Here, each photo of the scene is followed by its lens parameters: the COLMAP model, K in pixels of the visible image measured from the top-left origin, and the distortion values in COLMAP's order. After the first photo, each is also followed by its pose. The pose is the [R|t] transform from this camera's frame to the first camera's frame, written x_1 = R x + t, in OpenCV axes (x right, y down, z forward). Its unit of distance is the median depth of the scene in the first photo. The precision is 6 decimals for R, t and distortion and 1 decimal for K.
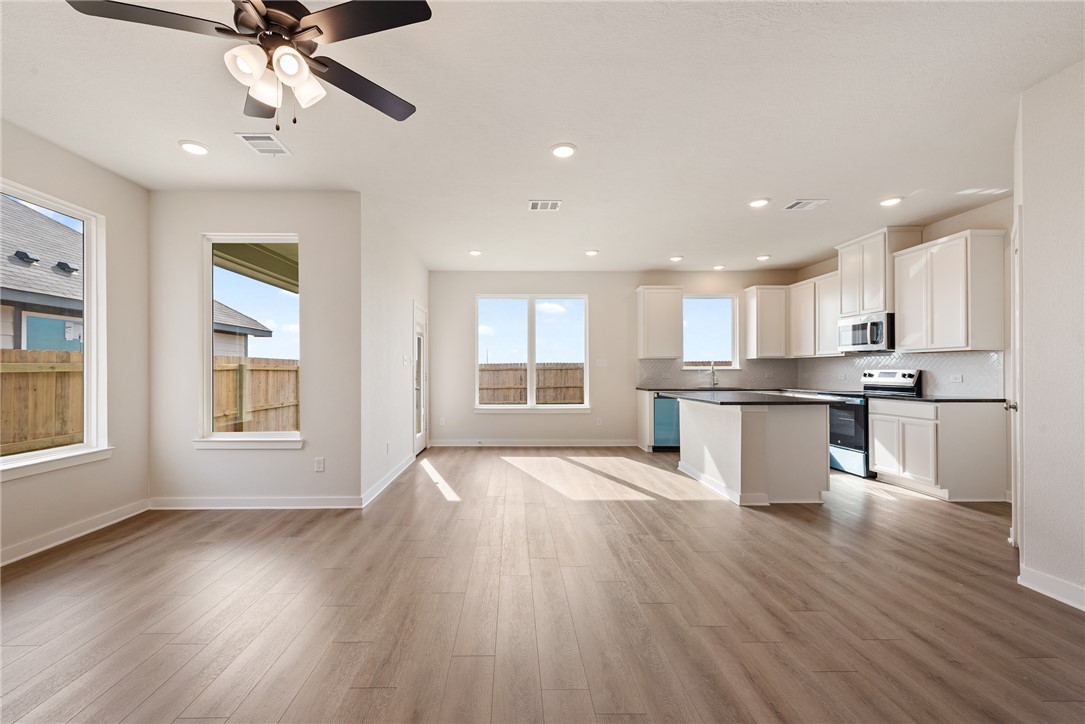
lens RADIAL K [[454.1, 0, 513.6], [0, 454.1, 374.3], [0, 0, 1]] dist [0.009552, -0.000198]
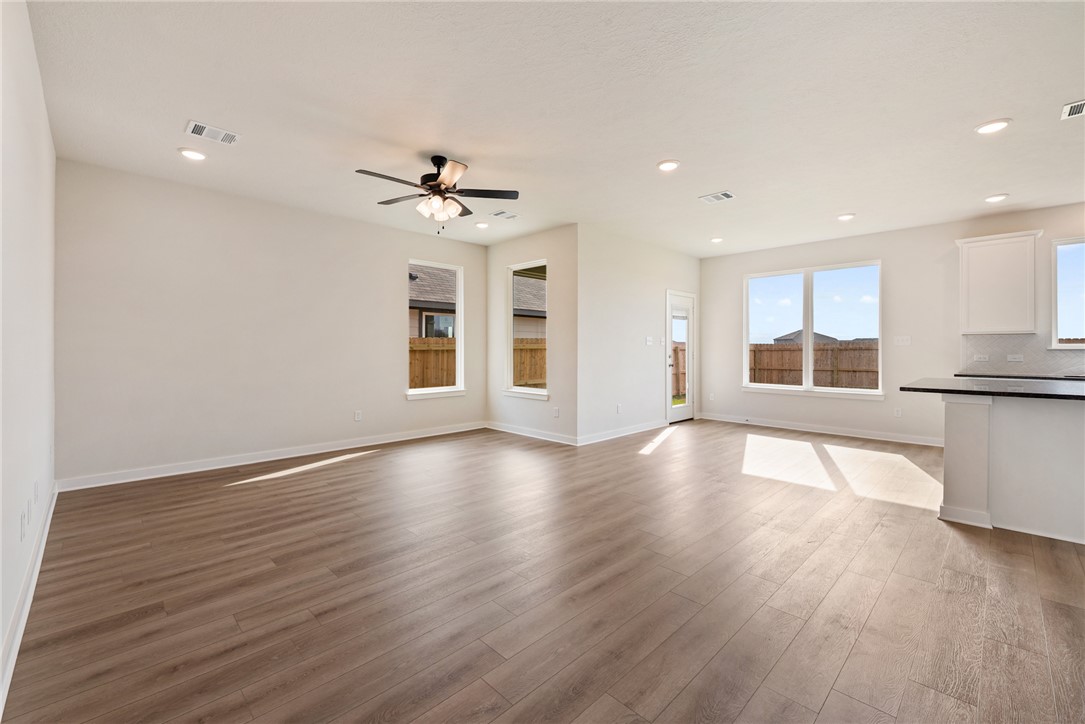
lens RADIAL K [[440.2, 0, 540.6], [0, 440.2, 358.4], [0, 0, 1]] dist [-0.002035, -0.000158]
pose [[0.701300, 0.017272, -0.712657, 0.436119], [-0.008734, 0.999840, 0.015638, 0.000196], [0.712812, -0.004742, 0.701339, -0.032909]]
